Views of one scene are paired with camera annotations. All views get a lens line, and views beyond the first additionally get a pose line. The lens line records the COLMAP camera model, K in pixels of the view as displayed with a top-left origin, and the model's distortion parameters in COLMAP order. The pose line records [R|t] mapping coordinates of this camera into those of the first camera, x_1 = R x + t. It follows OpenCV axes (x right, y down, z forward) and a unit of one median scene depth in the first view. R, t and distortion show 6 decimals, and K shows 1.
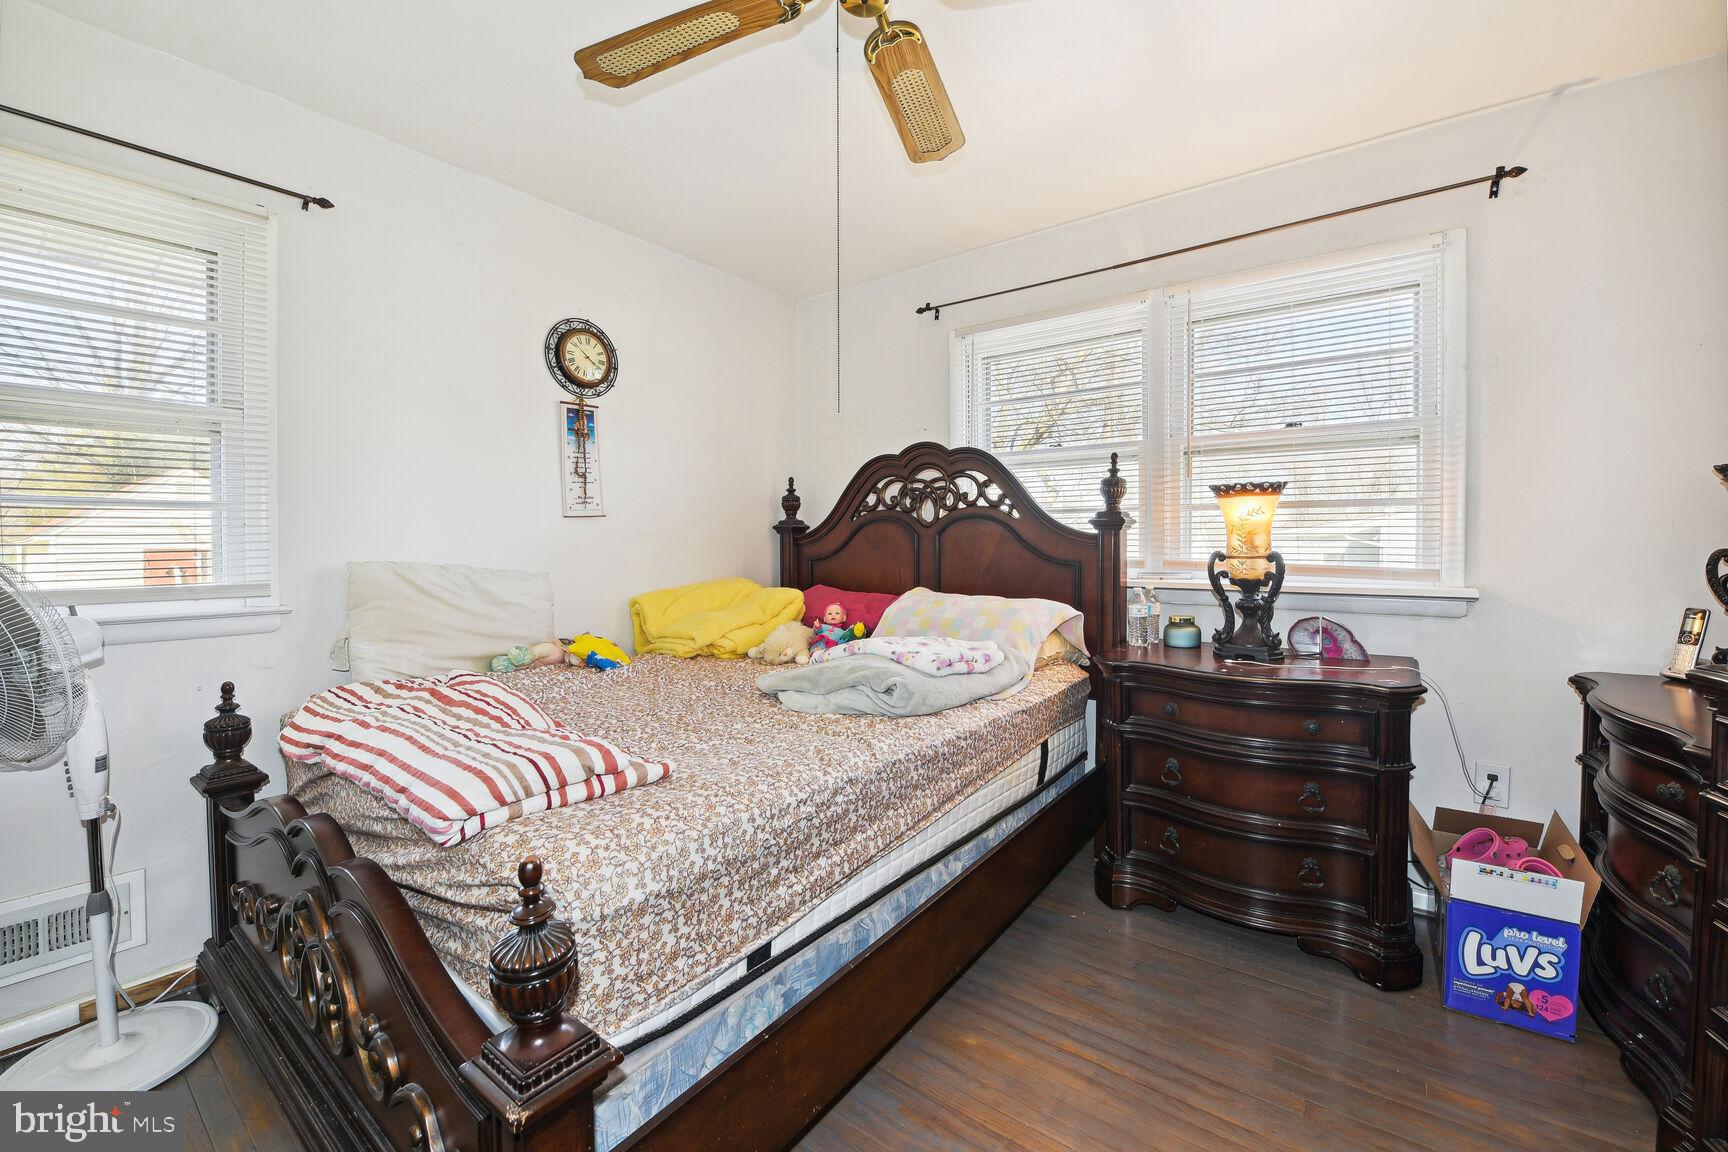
lens RADIAL K [[699.6, 0, 865.7], [0, 699.6, 547.9], [0, 0, 1]] dist [-0.001121, -0.003641]
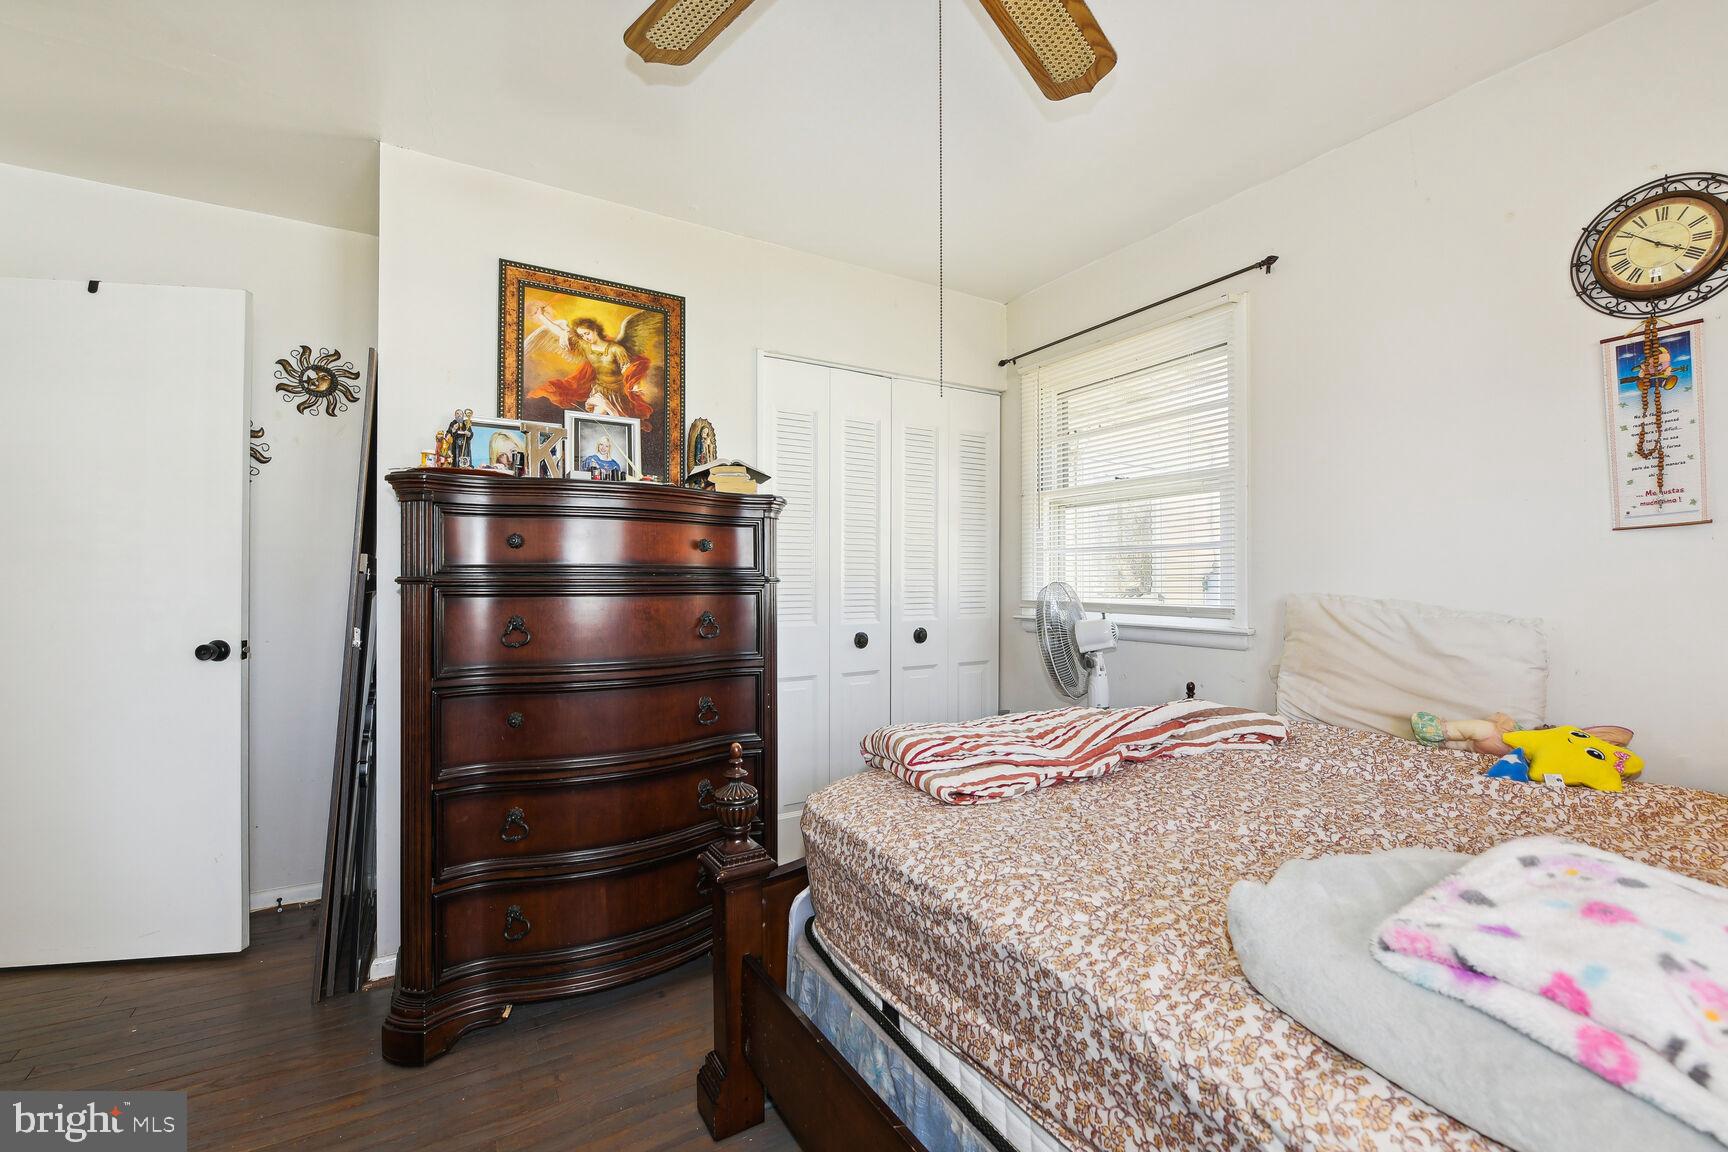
lens RADIAL K [[699.1, 0, 864.0], [0, 699.1, 576.0], [0, 0, 1]] dist [-0.000501, -0.012911]
pose [[-0.361687, -0.001275, -0.932299, 0.424119], [-0.005245, 0.999986, 0.000667, -0.002132], [0.932285, 0.005131, -0.361689, 0.748150]]
